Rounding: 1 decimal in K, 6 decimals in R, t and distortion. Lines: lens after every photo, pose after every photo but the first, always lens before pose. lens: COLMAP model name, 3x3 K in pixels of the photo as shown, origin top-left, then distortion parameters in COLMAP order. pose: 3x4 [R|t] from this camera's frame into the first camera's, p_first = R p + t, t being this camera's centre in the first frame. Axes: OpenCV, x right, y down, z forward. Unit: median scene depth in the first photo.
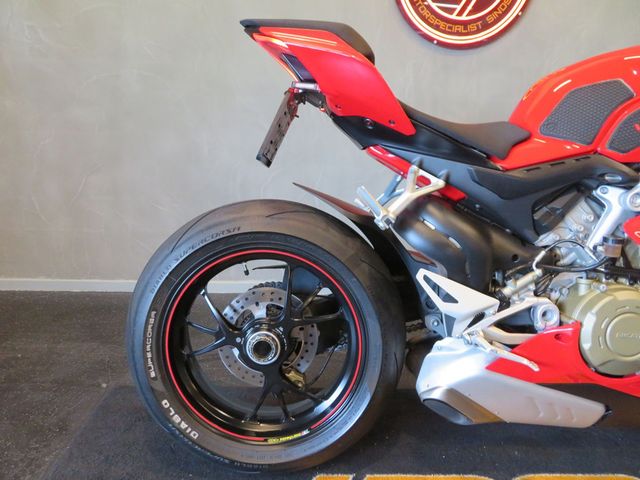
lens RADIAL K [[460.4, 0, 320.0], [0, 460.4, 240.0], [0, 0, 1]] dist [-0.003843, 0.001731]
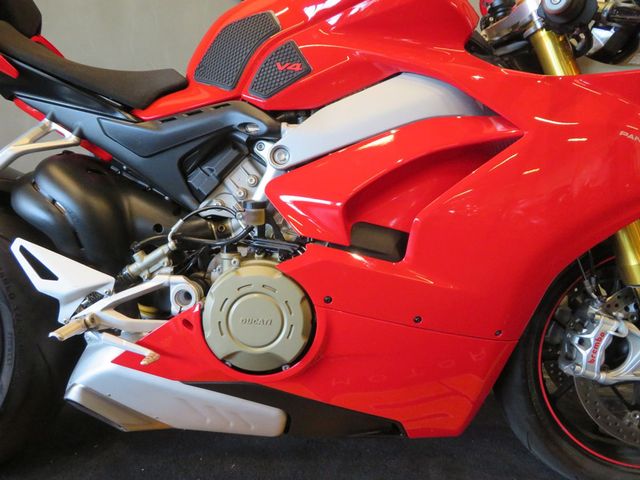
lens RADIAL K [[460.4, 0, 320.0], [0, 460.4, 240.0], [0, 0, 1]] dist [-0.003843, 0.001731]
pose [[0.999979, 0.006219, -0.001525, 0.694064], [-0.006247, 0.999802, -0.018869, 0.071080], [0.001407, 0.018878, 0.999821, 0.169794]]
